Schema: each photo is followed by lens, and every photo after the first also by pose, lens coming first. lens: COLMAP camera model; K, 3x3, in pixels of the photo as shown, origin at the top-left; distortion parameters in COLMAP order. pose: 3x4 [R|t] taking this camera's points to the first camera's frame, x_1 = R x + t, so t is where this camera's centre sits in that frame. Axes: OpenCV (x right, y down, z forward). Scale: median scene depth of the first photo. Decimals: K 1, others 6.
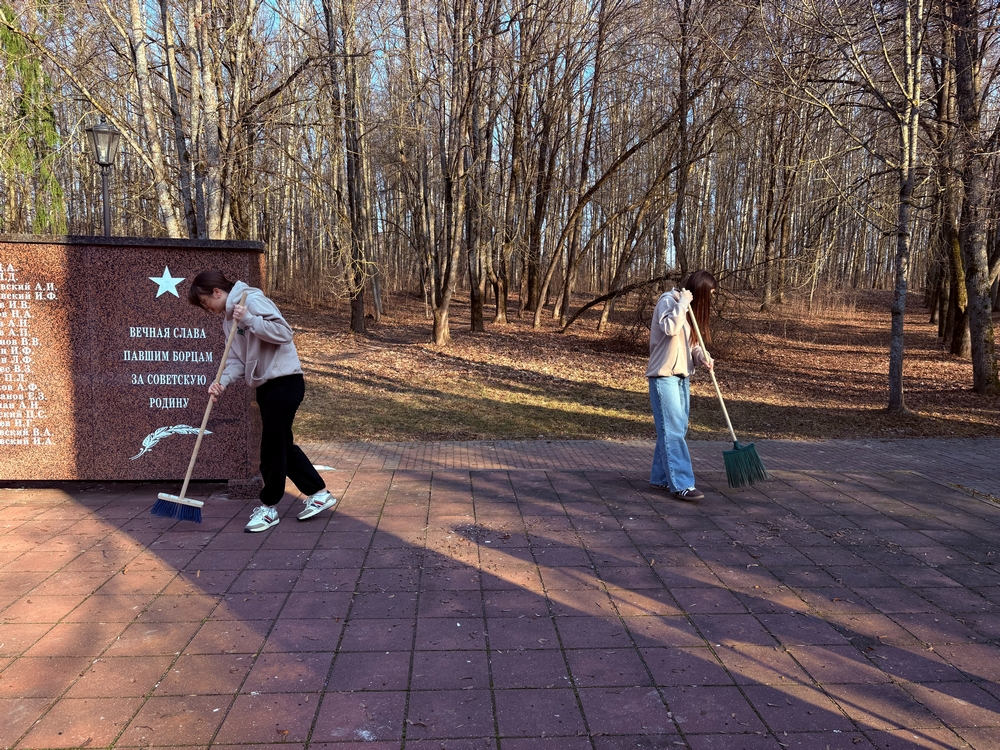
lens RADIAL K [[759.4, 0, 499.6], [0, 759.4, 375.9], [0, 0, 1]] dist [0.034006, -0.019496]
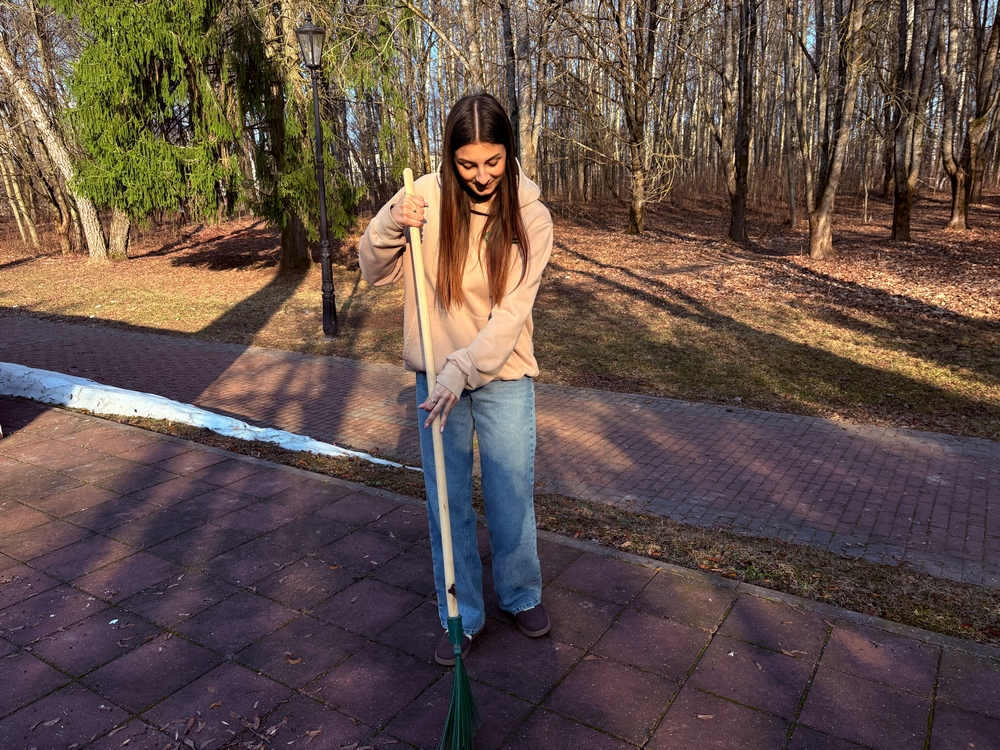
lens RADIAL K [[759.4, 0, 499.8], [0, 759.4, 375.5], [0, 0, 1]] dist [0.034006, -0.019496]
pose [[0.804267, 0.111711, -0.583674, 0.192785], [-0.040731, 0.990225, 0.133398, -0.016944], [0.592870, -0.083514, 0.800956, 0.215615]]
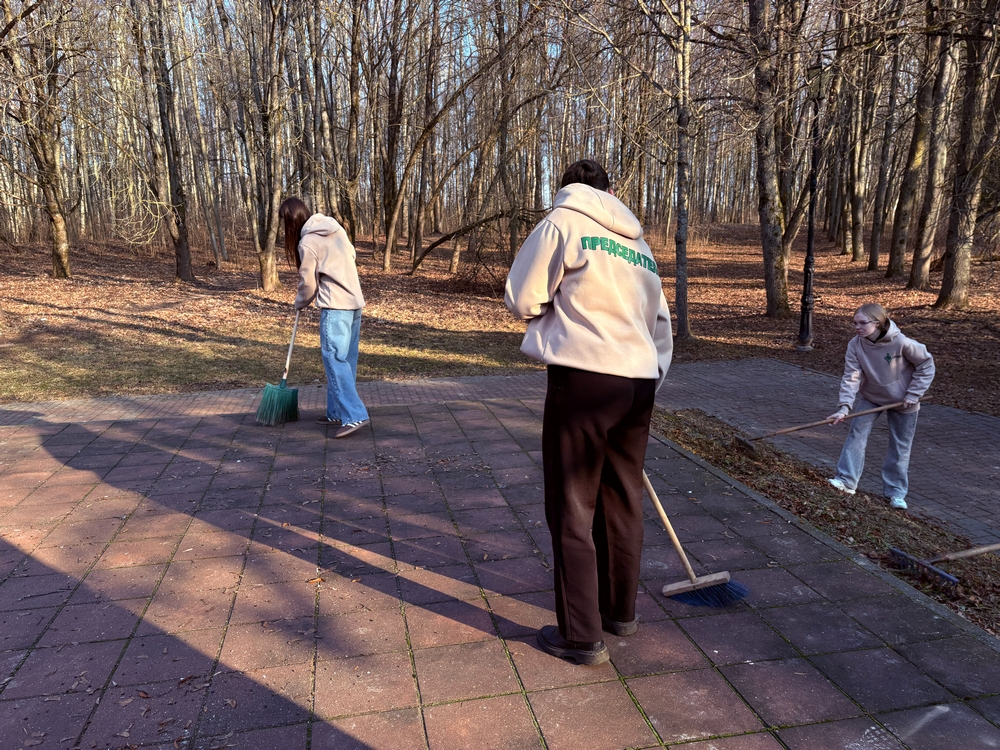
lens RADIAL K [[759.4, 0, 500.5], [0, 759.4, 378.0], [0, 0, 1]] dist [0.034006, -0.019496]
pose [[0.989521, -0.051903, 0.134736, 0.106444], [0.041464, 0.995999, 0.079165, 0.006872], [-0.138305, -0.072749, 0.987714, 0.008314]]
